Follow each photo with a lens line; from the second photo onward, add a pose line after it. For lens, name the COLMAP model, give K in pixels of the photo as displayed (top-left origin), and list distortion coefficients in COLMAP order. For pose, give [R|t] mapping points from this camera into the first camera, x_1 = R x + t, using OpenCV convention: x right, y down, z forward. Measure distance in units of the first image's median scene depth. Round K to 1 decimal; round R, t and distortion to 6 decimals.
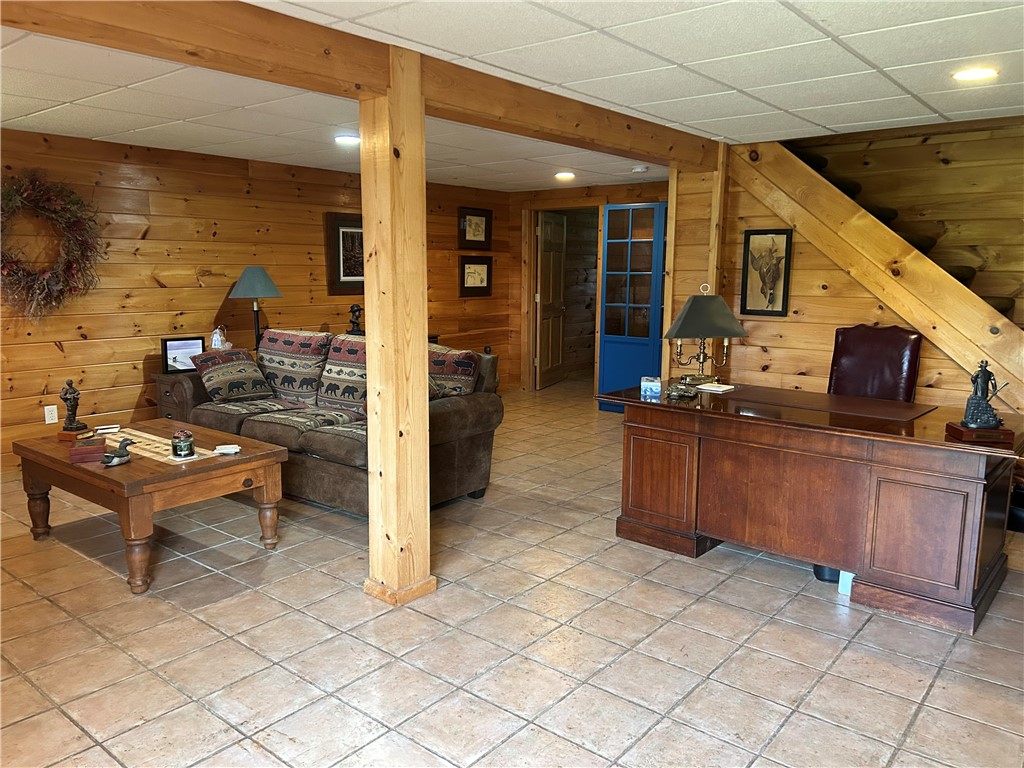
lens RADIAL K [[768.5, 0, 500.9], [0, 768.5, 405.3], [0, 0, 1]] dist [0.039601, 0.000490]
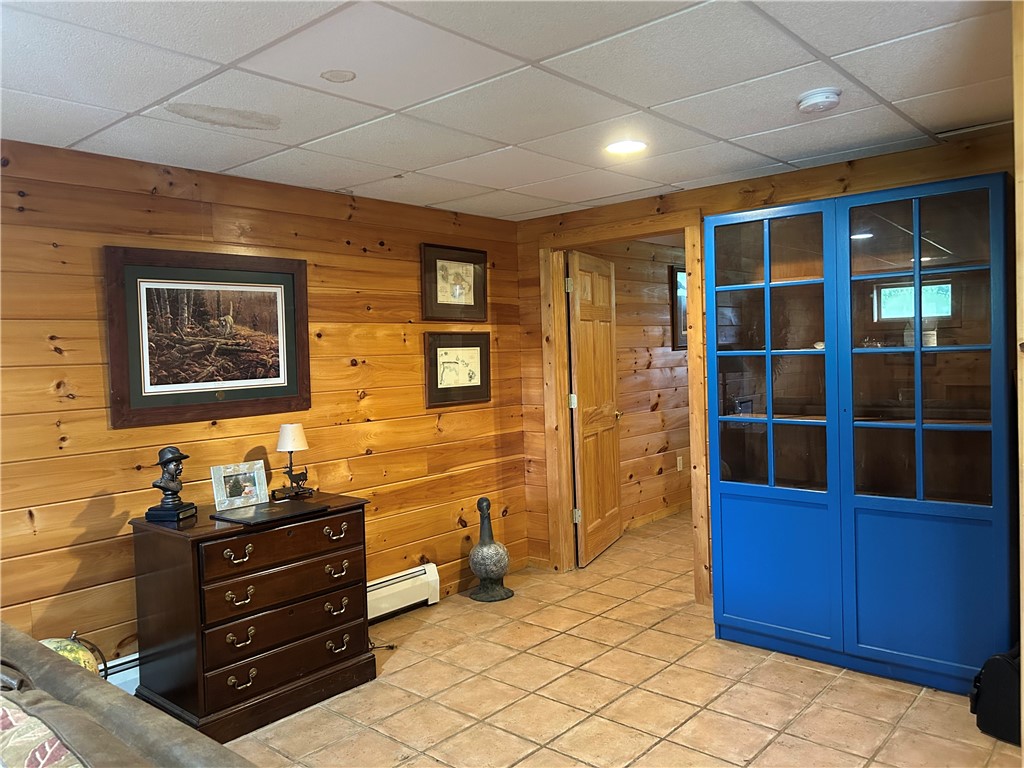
lens RADIAL K [[768.5, 0, 507.0], [0, 768.5, 381.0], [0, 0, 1]] dist [0.039601, 0.000490]
pose [[0.998859, -0.039815, -0.026358, 0.015681], [0.035820, 0.989825, -0.137711, -0.083868], [0.031573, 0.136610, 0.990122, 0.469286]]
